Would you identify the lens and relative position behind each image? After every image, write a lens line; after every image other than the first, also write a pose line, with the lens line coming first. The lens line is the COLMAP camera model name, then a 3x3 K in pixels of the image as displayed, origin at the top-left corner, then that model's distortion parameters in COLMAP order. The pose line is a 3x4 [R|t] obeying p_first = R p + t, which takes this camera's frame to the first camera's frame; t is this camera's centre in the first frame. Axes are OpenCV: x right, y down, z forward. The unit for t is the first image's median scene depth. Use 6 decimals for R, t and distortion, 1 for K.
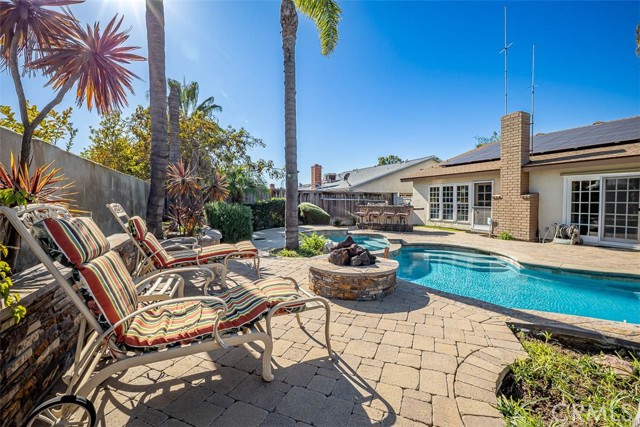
lens RADIAL K [[273.6, 0, 324.4], [0, 273.6, 213.2], [0, 0, 1]] dist [-0.006354, -0.000625]
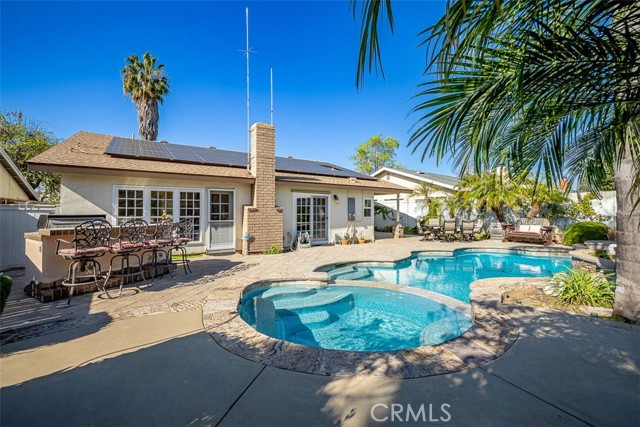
lens RADIAL K [[273.6, 0, 310.3], [0, 273.6, 207.8], [0, 0, 1]] dist [-0.006354, -0.000625]
pose [[-0.116376, 0.017653, 0.993048, -0.255520], [0.050090, 0.998674, -0.011883, -0.038218], [-0.991941, 0.048359, -0.117106, 0.816872]]
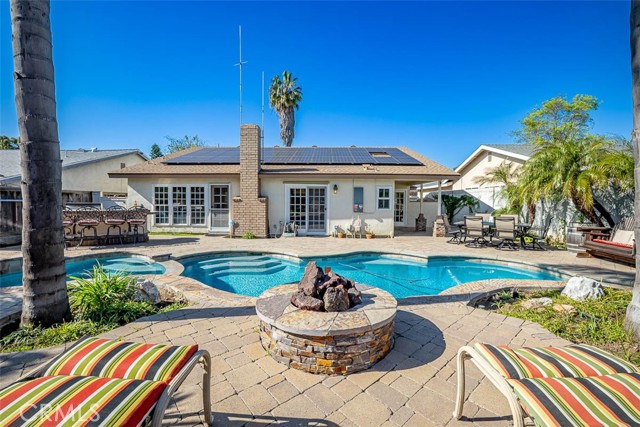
lens RADIAL K [[273.6, 0, 314.7], [0, 273.6, 206.9], [0, 0, 1]] dist [-0.006354, -0.000625]
pose [[0.477114, -0.010509, 0.878779, -0.140926], [0.036028, 0.999322, -0.007610, -0.010697], [-0.878103, 0.035291, 0.477169, 0.204164]]
